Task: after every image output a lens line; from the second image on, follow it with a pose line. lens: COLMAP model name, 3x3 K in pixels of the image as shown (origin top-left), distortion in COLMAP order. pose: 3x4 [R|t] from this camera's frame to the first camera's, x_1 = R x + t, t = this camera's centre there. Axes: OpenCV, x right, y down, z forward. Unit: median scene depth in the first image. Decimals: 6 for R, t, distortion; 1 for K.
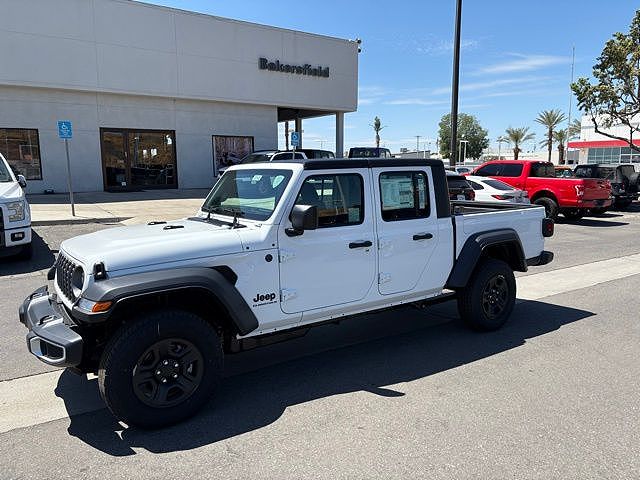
lens RADIAL K [[492.2, 0, 319.0], [0, 492.2, 228.6], [0, 0, 1]] dist [0.011437, -0.005286]
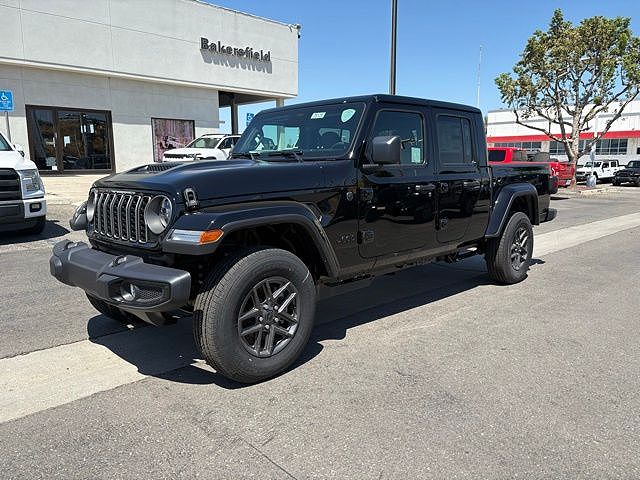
lens RADIAL K [[486.4, 0, 320.6], [0, 486.4, 239.2], [0, 0, 1]] dist [0.016985, -0.003960]
pose [[0.984869, -0.022539, 0.171827, -0.076308], [0.017021, 0.999293, 0.033518, 0.023843], [-0.172461, -0.030086, 0.984557, 0.010983]]
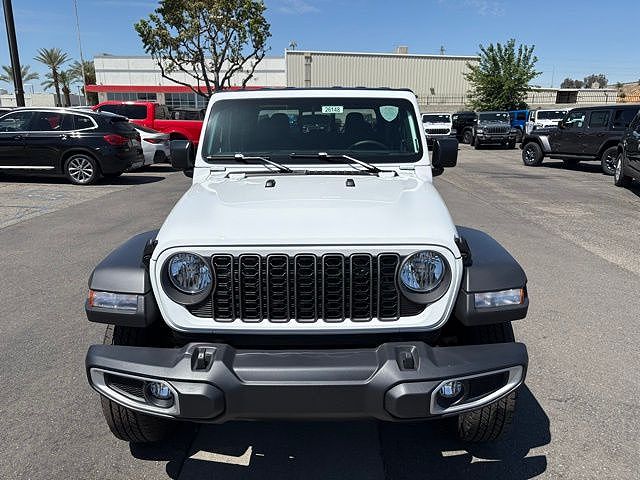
lens RADIAL K [[487.8, 0, 317.9], [0, 487.8, 242.4], [0, 0, 1]] dist [0.007156, 0.004099]
pose [[0.590392, -0.200820, 0.781734, -0.185409], [0.092026, 0.978985, 0.181990, -0.010732], [-0.801853, -0.035506, 0.596466, 0.138152]]
